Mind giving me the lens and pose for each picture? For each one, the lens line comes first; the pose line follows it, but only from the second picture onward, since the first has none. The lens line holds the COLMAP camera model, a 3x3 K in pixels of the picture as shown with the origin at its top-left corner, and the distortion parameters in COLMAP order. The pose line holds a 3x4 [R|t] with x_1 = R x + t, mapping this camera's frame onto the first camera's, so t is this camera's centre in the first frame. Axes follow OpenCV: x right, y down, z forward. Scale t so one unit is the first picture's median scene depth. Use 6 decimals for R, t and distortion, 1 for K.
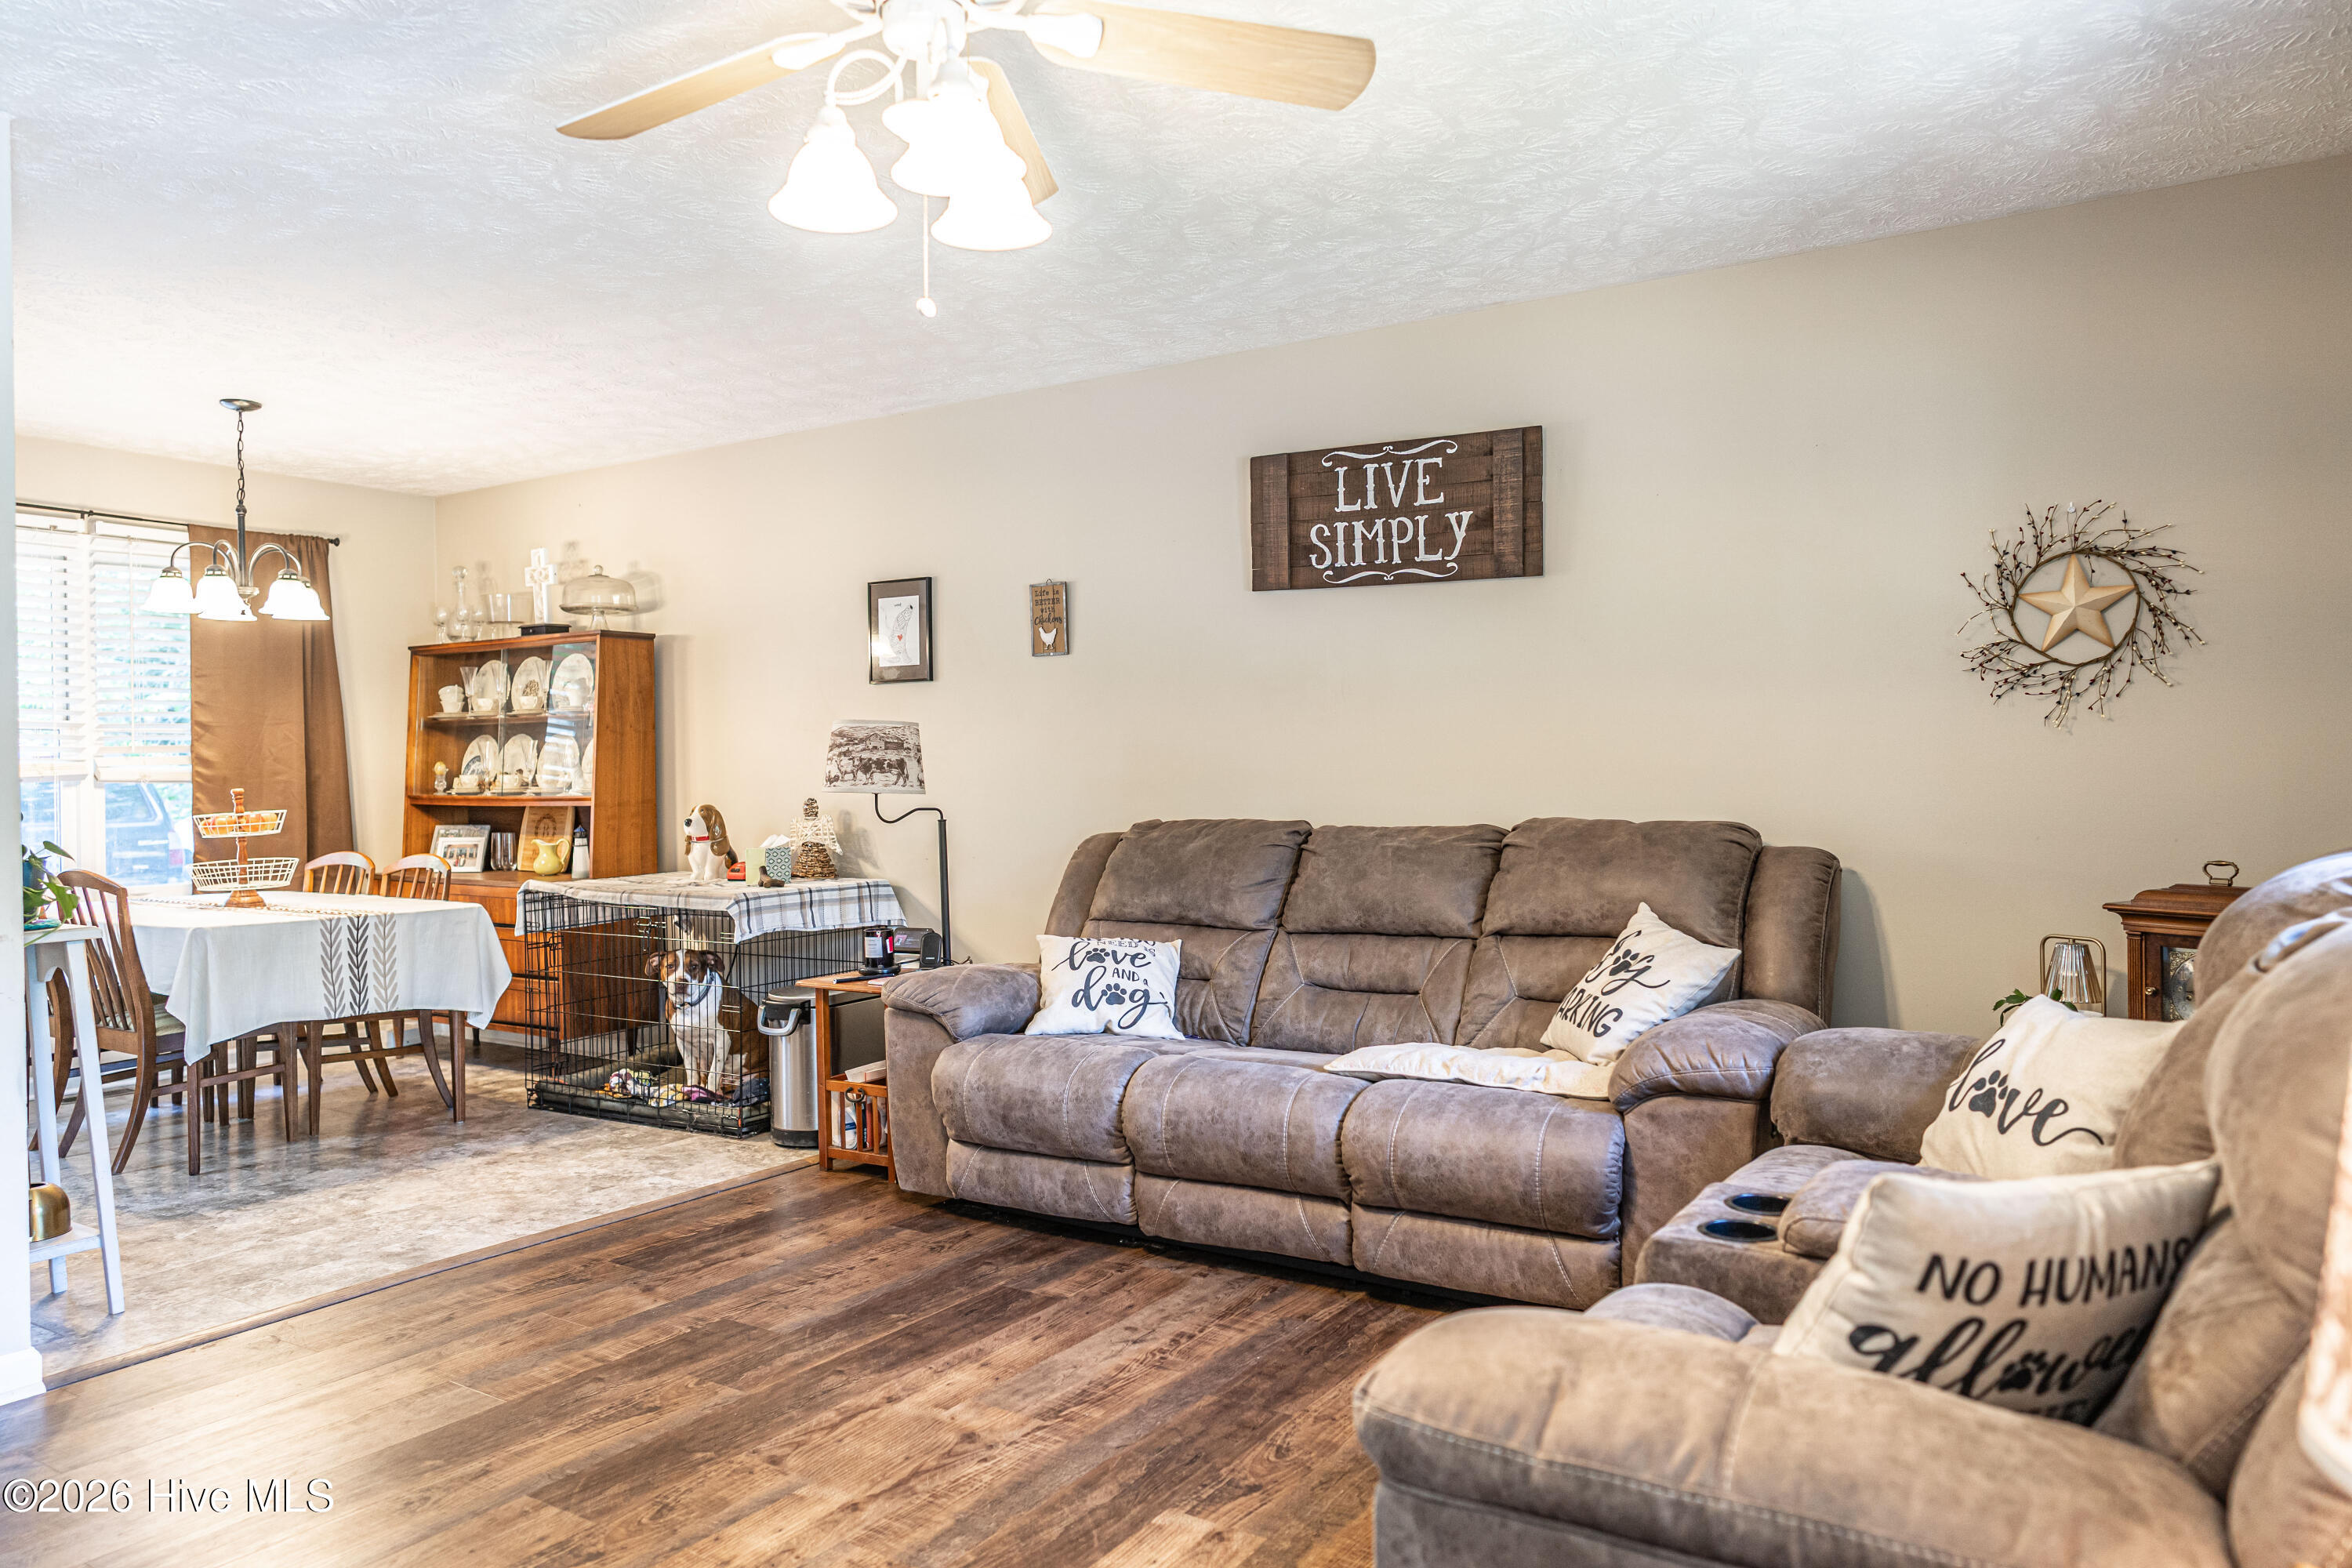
lens RADIAL K [[1563.9, 0, 1151.5], [0, 1563.9, 782.9], [0, 0, 1]] dist [-0.002178, 0.005341]
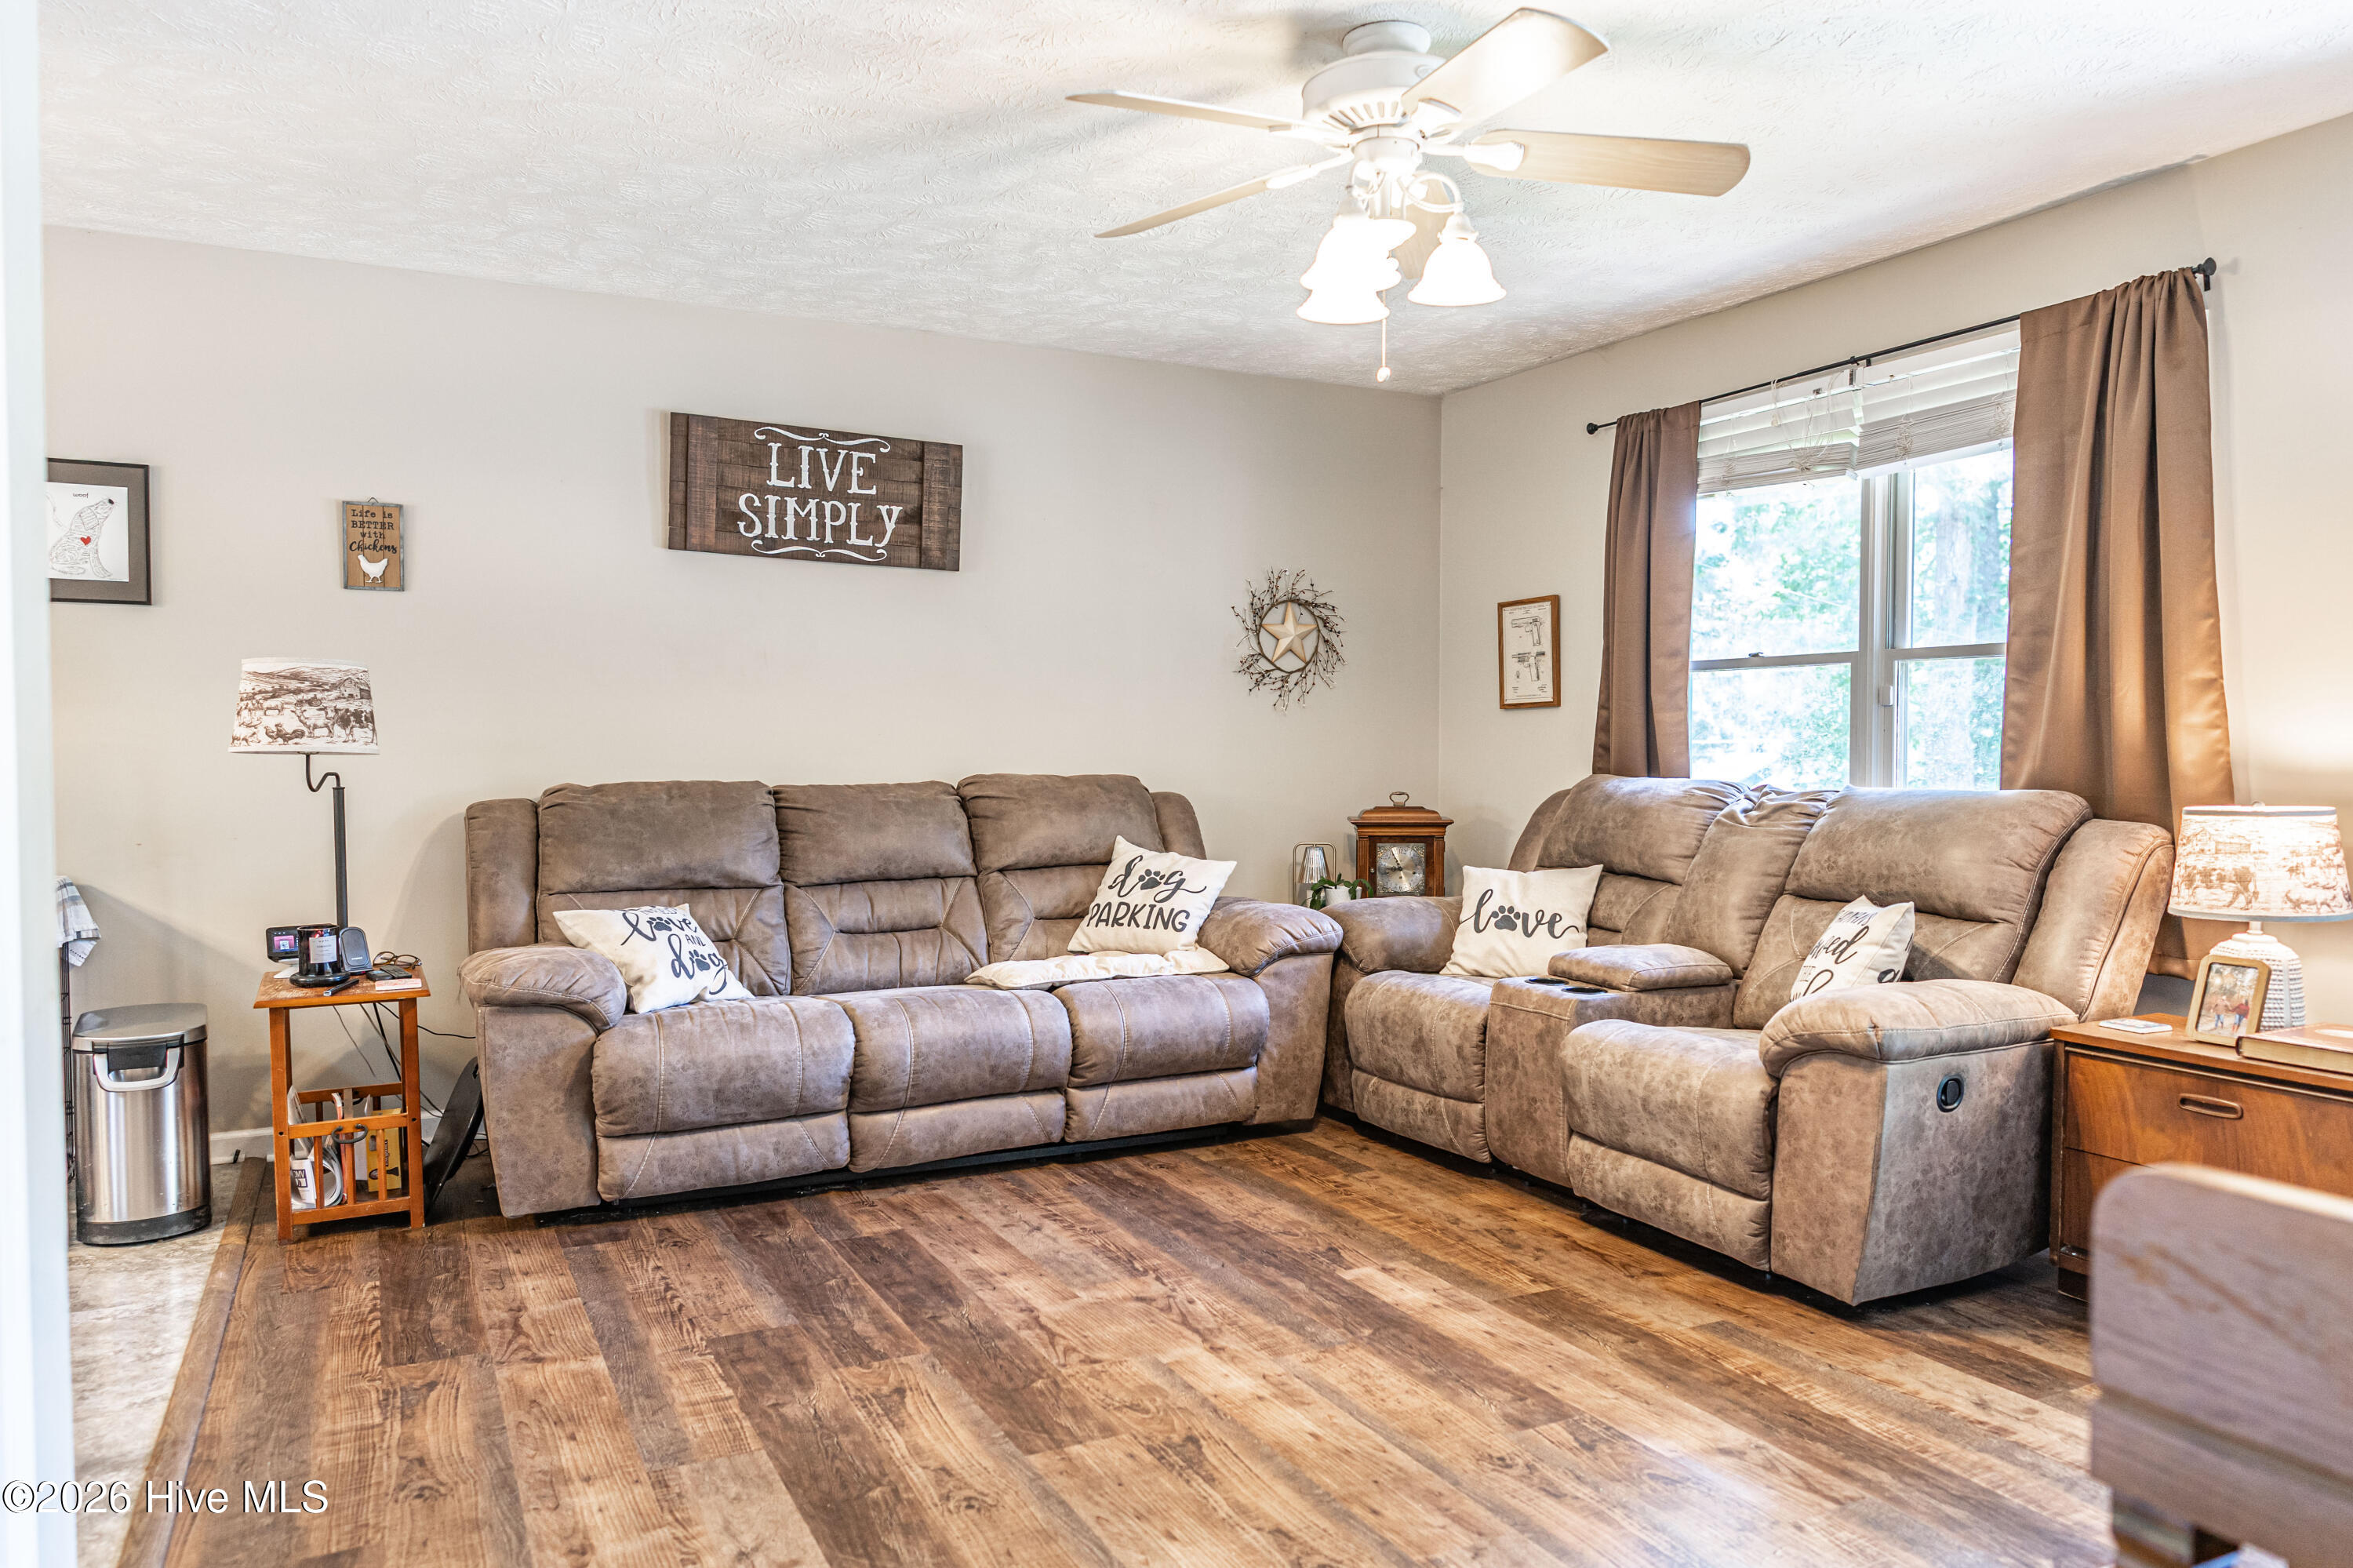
lens RADIAL K [[1596.0, 0, 1180.6], [0, 1596.0, 791.5], [0, 0, 1]] dist [0.000709, 0.002535]
pose [[0.491873, -0.017969, 0.870481, -0.744991], [-0.001015, 0.999775, 0.021211, 0.009180], [-0.870666, -0.011317, 0.491744, 0.258883]]
